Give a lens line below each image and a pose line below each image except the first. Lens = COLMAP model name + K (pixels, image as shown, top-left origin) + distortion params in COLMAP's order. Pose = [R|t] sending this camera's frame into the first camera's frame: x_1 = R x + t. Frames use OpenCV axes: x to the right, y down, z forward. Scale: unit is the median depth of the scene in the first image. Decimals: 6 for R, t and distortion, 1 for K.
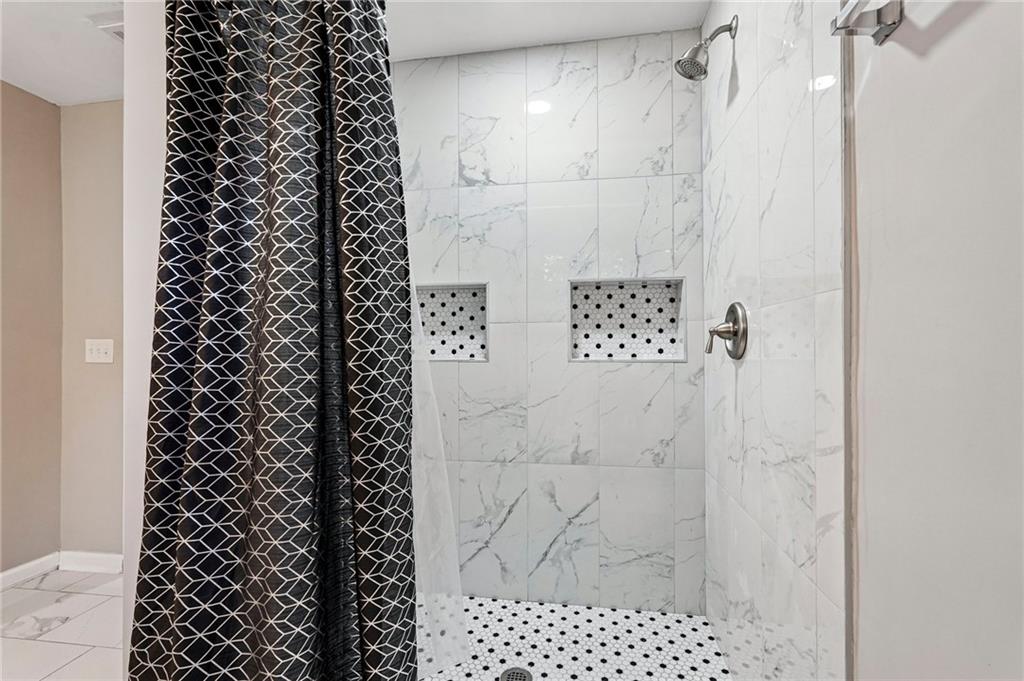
lens RADIAL K [[454.7, 0, 513.4], [0, 454.7, 335.2], [0, 0, 1]] dist [-0.009691, 0.005729]
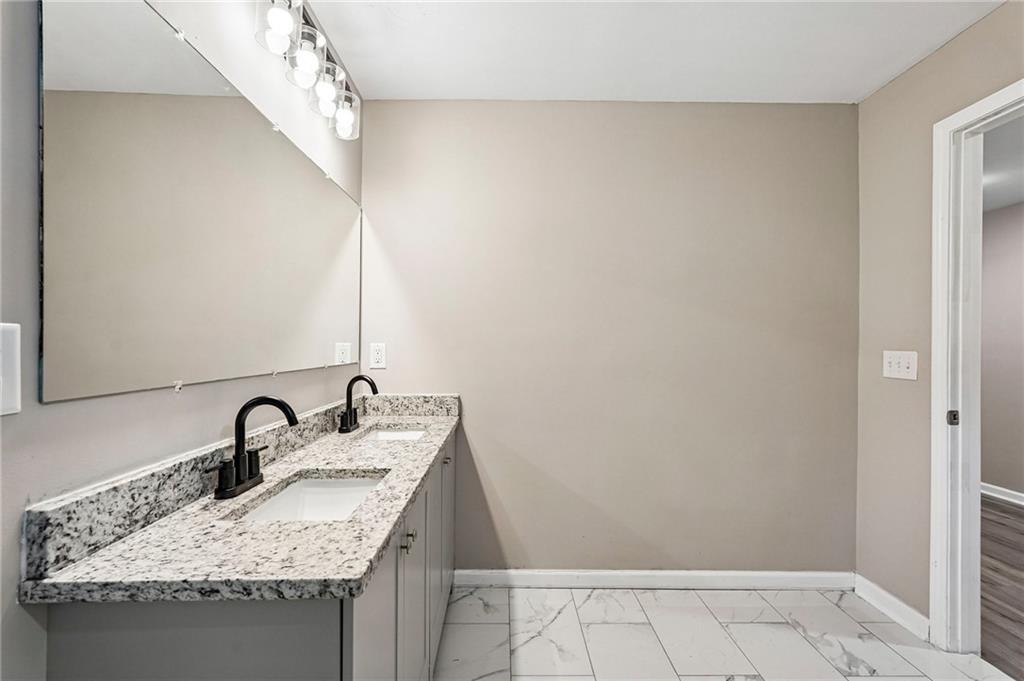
lens RADIAL K [[454.7, 0, 513.8], [0, 454.7, 343.6], [0, 0, 1]] dist [-0.009691, 0.005729]
pose [[0.177212, -0.000355, -0.984173, -0.200431], [-0.002707, 0.999996, -0.000849, -0.002519], [0.984169, 0.002815, 0.177210, 0.129631]]
